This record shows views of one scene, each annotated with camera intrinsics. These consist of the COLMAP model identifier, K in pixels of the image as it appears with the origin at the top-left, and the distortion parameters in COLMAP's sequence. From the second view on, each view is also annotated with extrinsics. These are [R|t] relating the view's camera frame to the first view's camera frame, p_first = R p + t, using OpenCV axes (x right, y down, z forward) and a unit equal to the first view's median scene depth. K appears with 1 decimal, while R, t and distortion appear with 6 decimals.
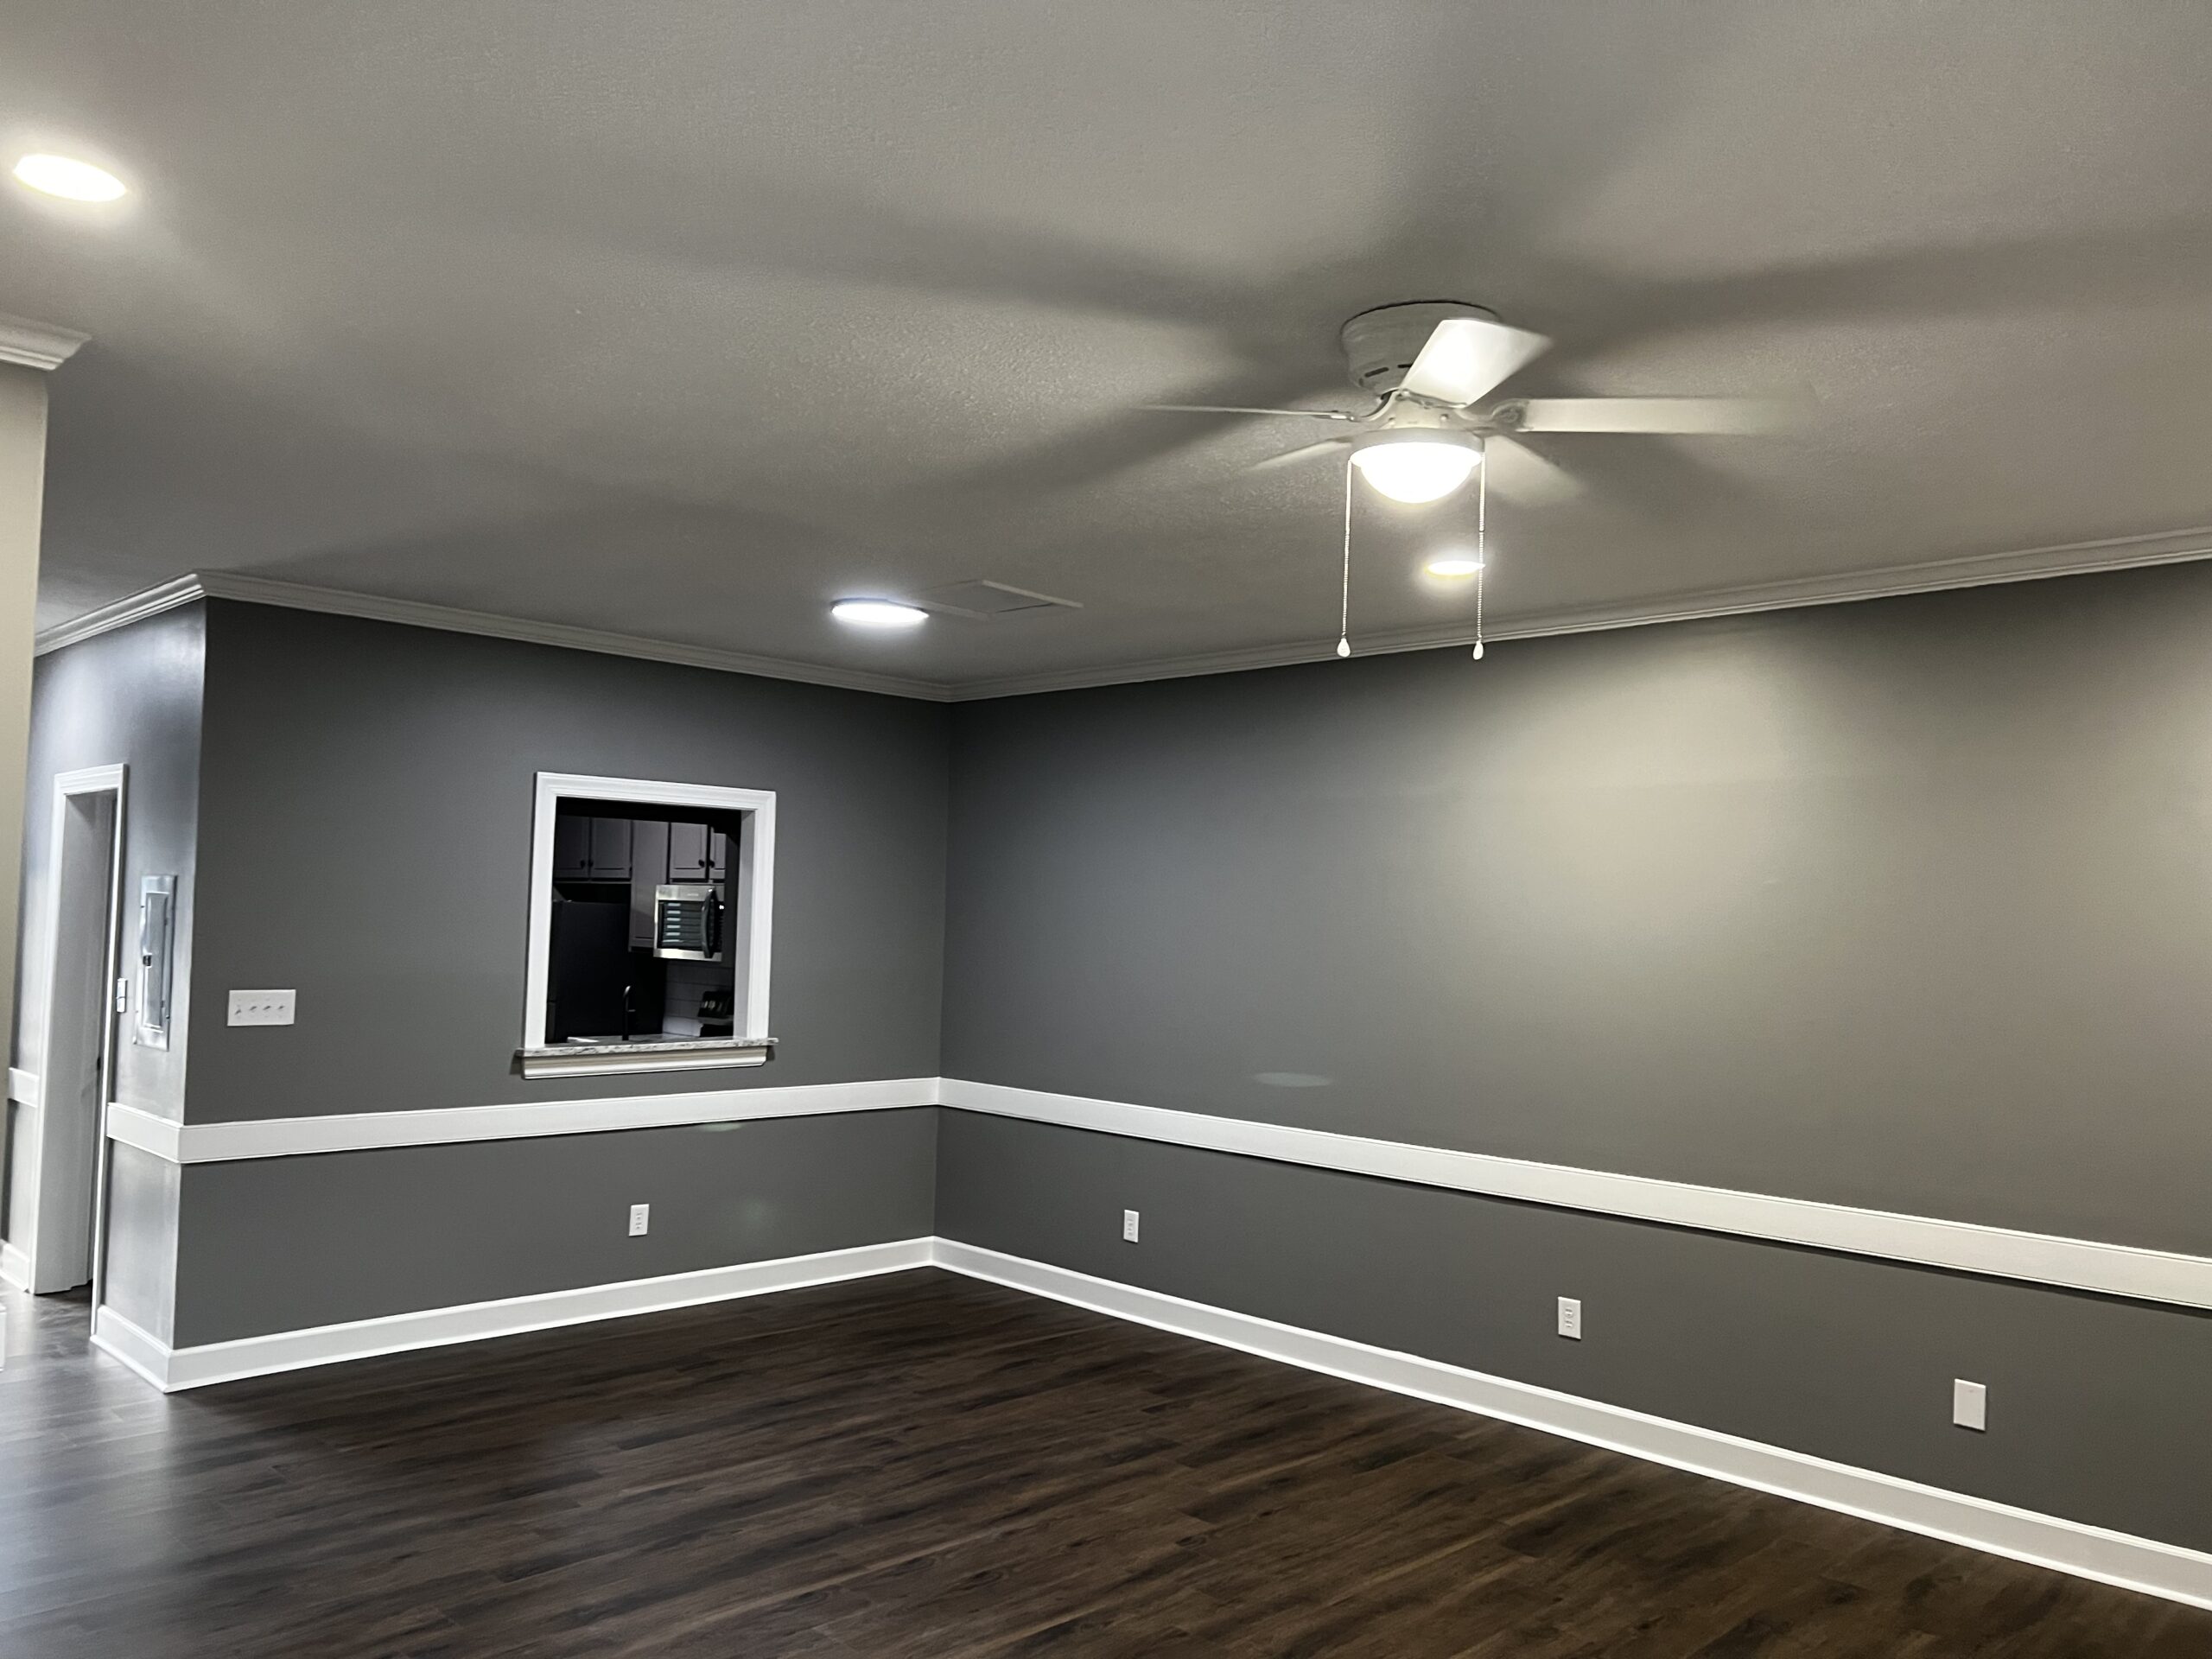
lens RADIAL K [[1652.9, 0, 1087.2], [0, 1652.9, 821.7], [0, 0, 1]] dist [0.055910, -0.054034]
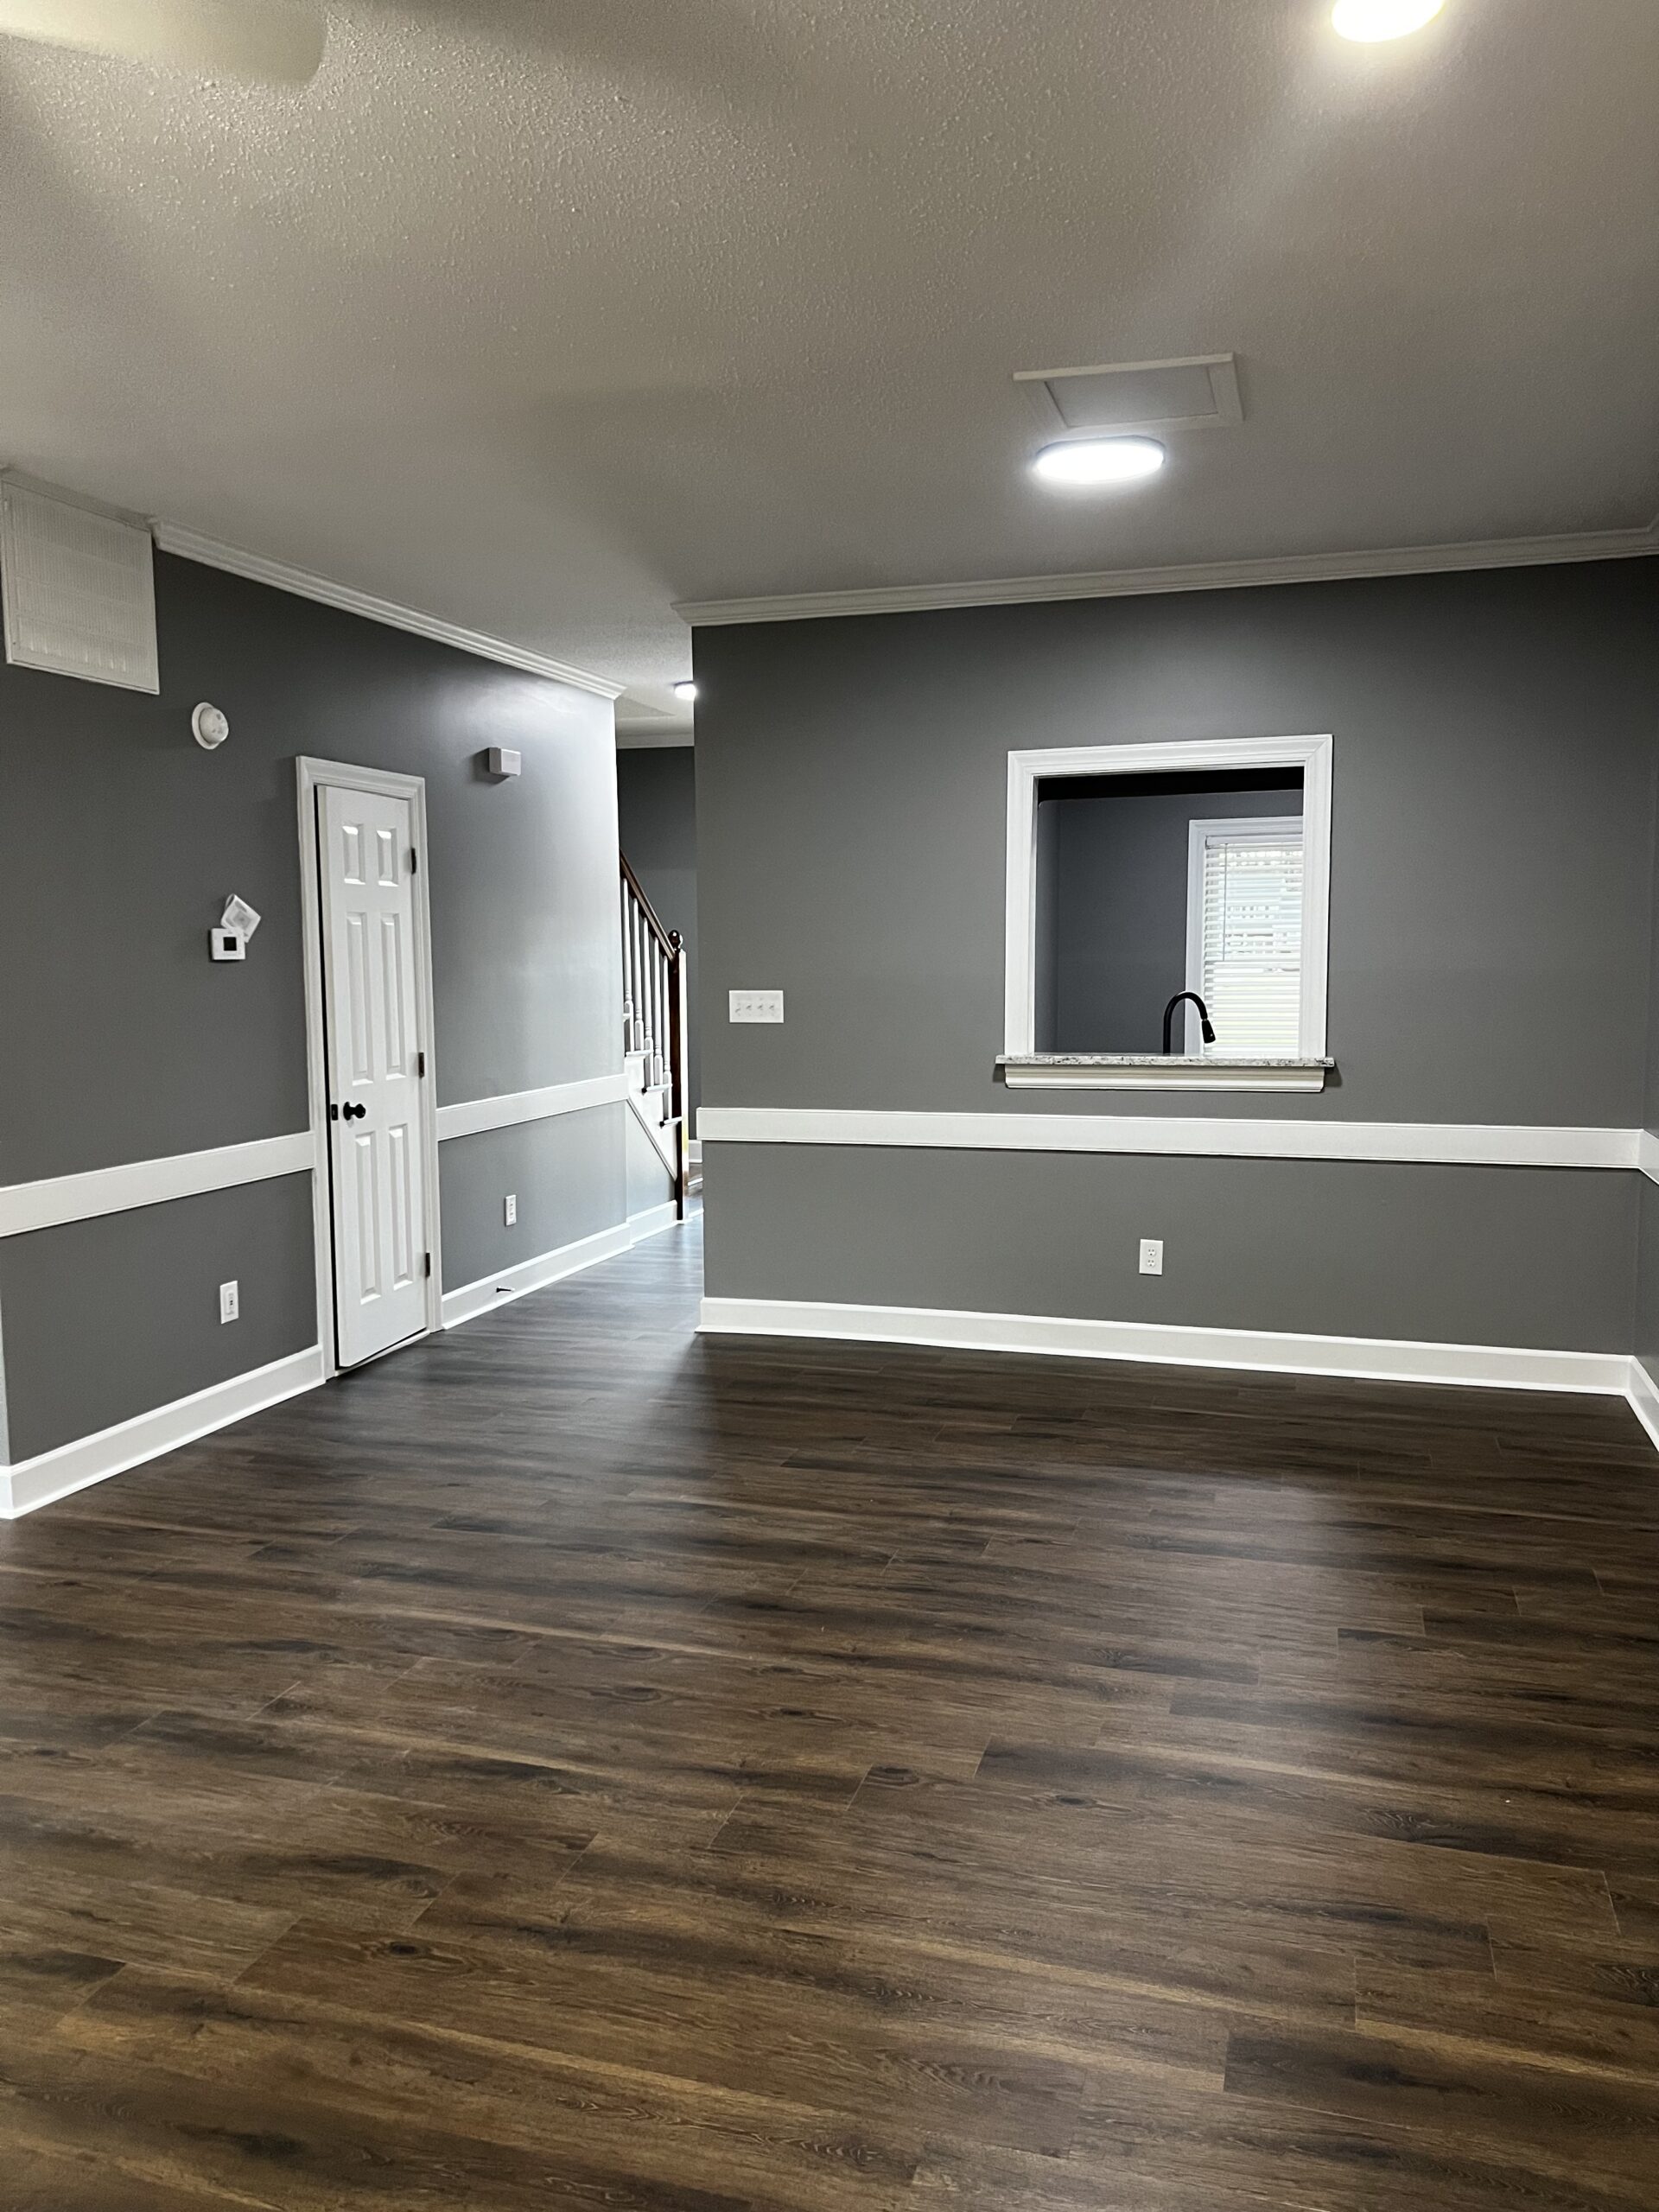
lens RADIAL K [[1652.9, 0, 821.9], [0, 1652.9, 1113.9], [0, 0, 1]] dist [0.055910, -0.054034]
pose [[0.470811, 0.056136, -0.880446, 0.541850], [0.074591, 0.991867, 0.103127, 0.082404], [0.879075, -0.114227, 0.462795, 0.600862]]
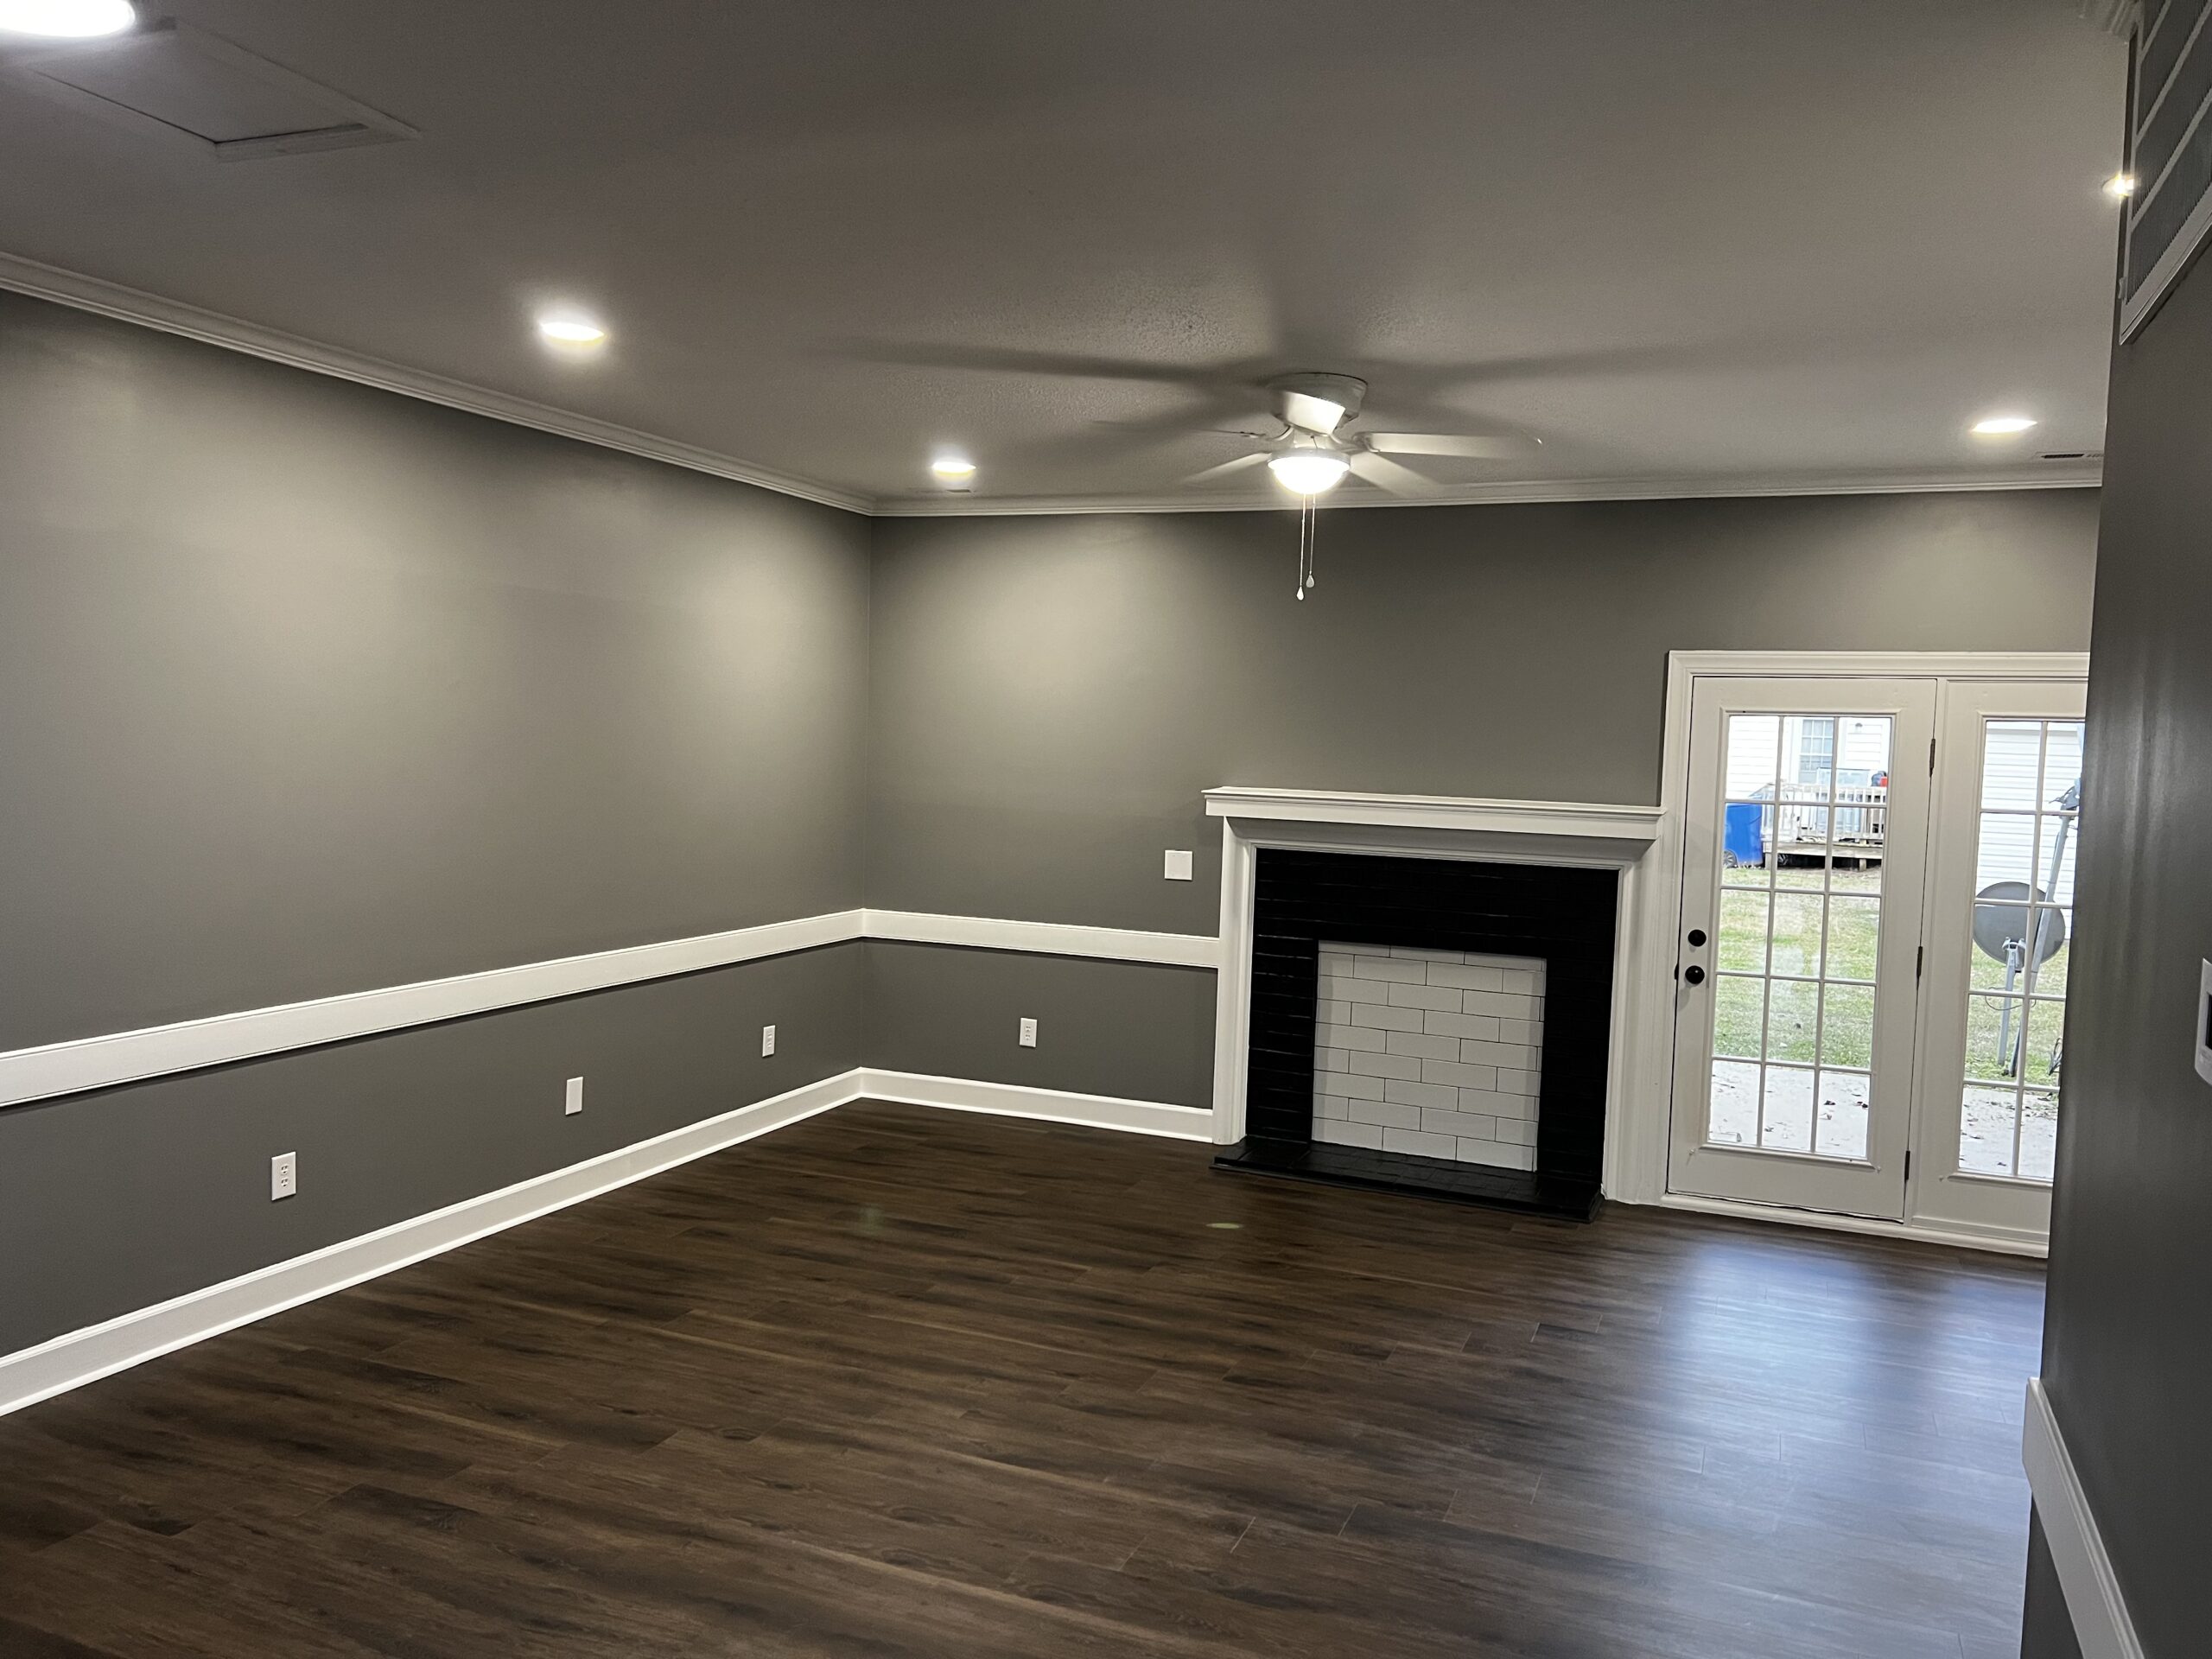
lens RADIAL K [[1652.9, 0, 1100.0], [0, 1652.9, 830.8], [0, 0, 1]] dist [0.055910, -0.054034]
pose [[-0.384246, -0.092411, 0.918594, -0.702533], [-0.096409, 0.993554, 0.059624, 0.029230], [-0.918183, -0.065650, -0.390678, 1.033920]]
